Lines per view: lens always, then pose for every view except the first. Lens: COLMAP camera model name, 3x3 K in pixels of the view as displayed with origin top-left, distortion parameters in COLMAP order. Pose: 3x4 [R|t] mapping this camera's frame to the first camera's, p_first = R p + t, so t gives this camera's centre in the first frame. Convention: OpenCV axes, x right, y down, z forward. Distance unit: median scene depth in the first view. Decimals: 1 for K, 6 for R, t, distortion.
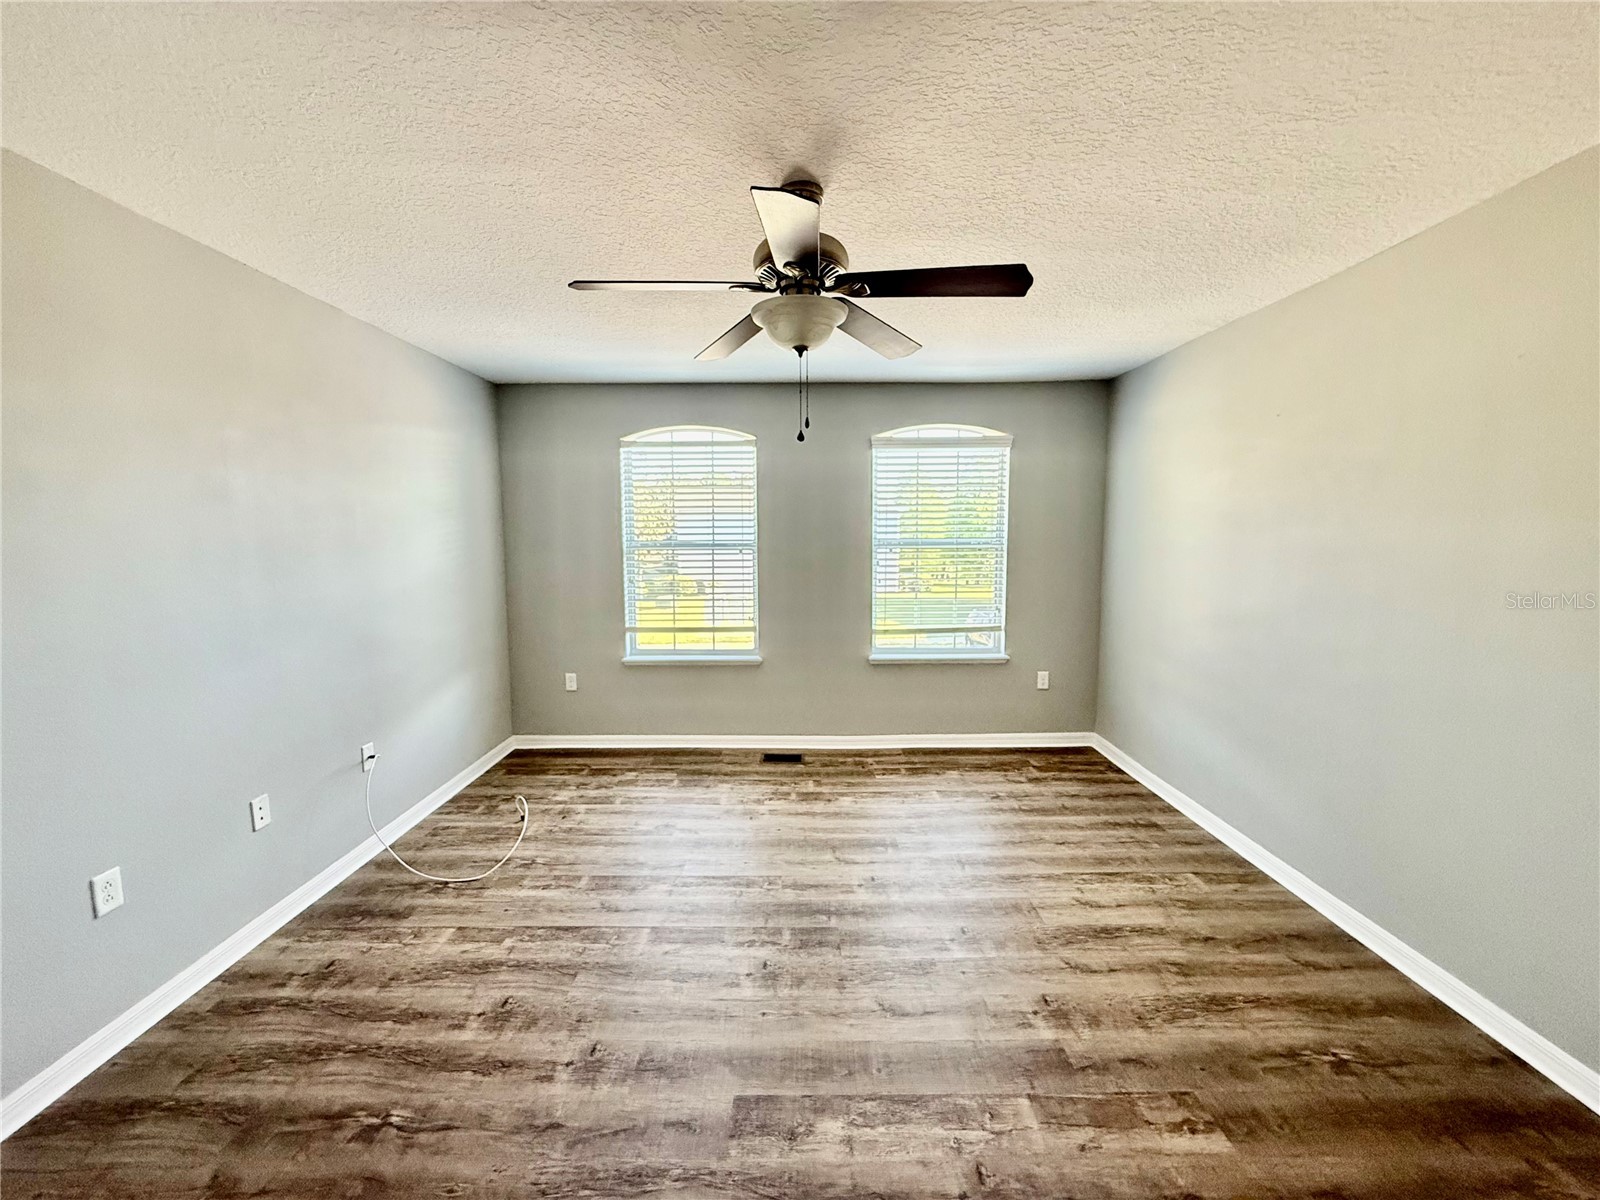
lens RADIAL K [[635.9, 0, 795.4], [0, 635.9, 602.7], [0, 0, 1]] dist [-0.000489, 0.000341]
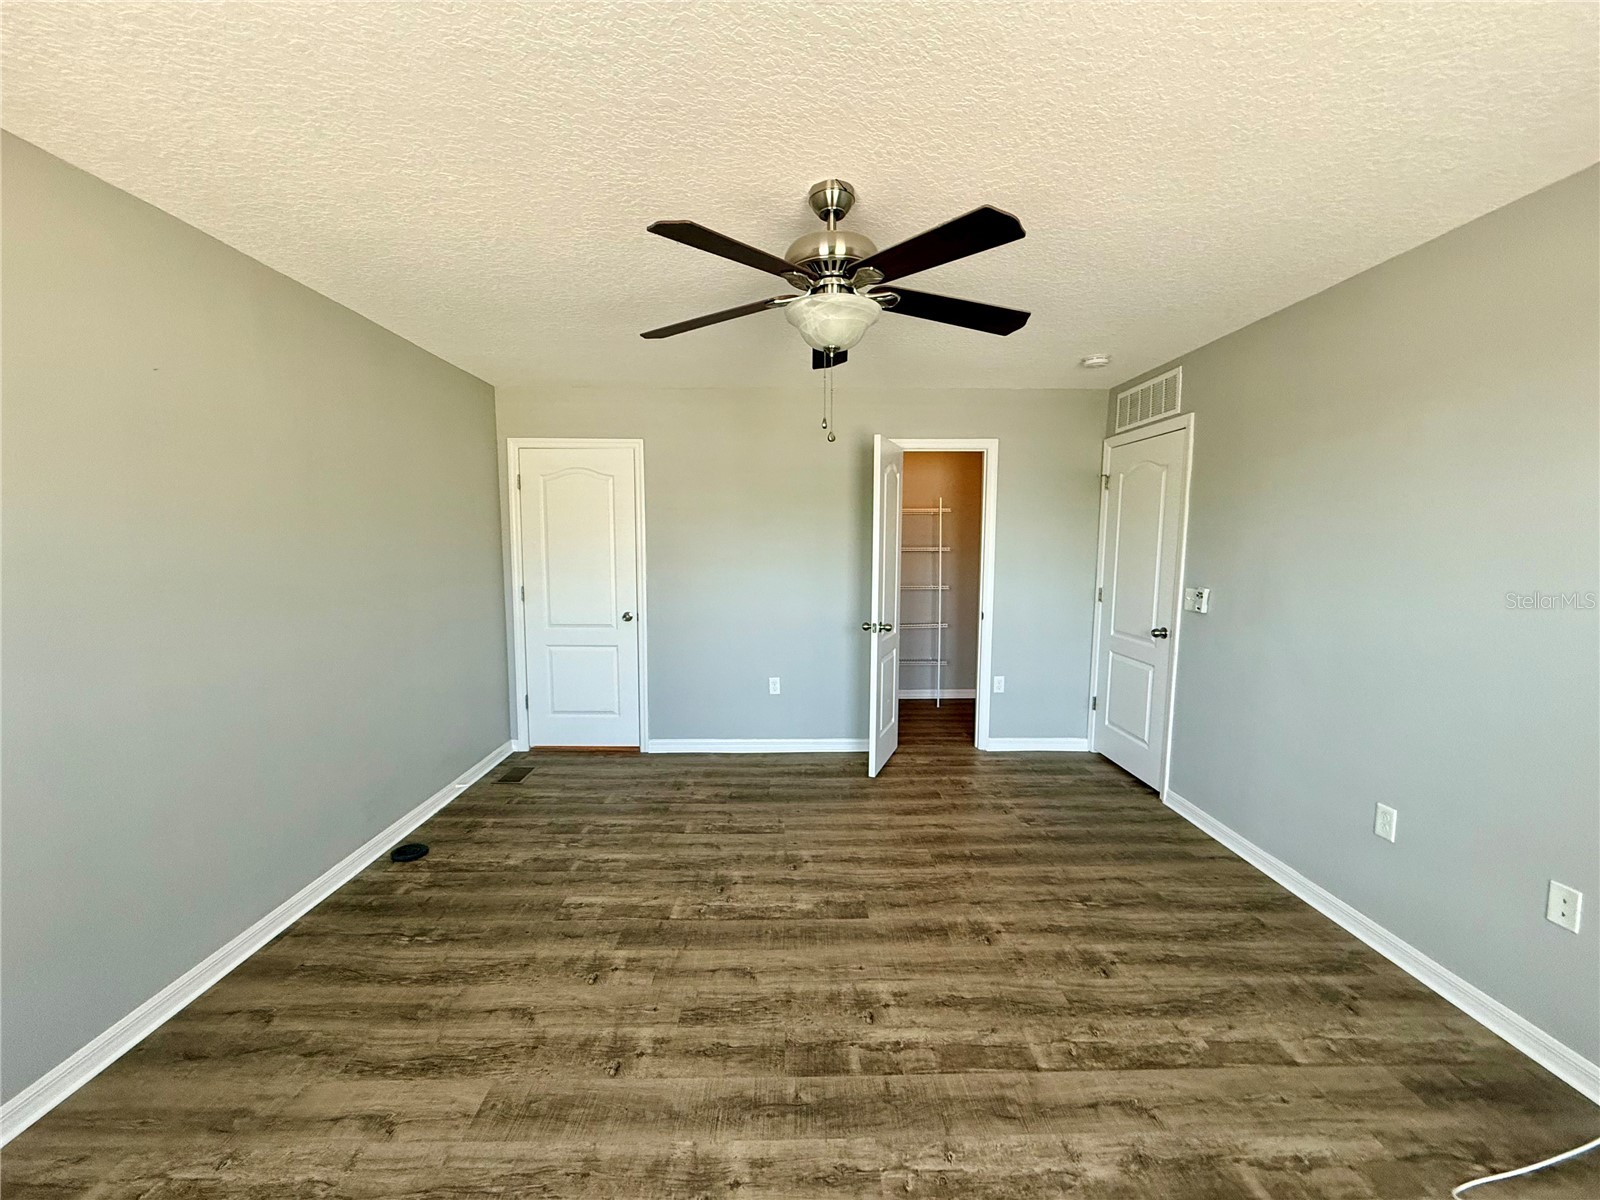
lens RADIAL K [[635.9, 0, 795.4], [0, 635.9, 602.7], [0, 0, 1]] dist [-0.000489, 0.000341]
pose [[-0.999881, 0.004257, -0.014824, 0.077964], [0.001130, 0.978789, 0.204867, -0.201983], [0.015382, 0.204826, -0.978678, 1.941886]]
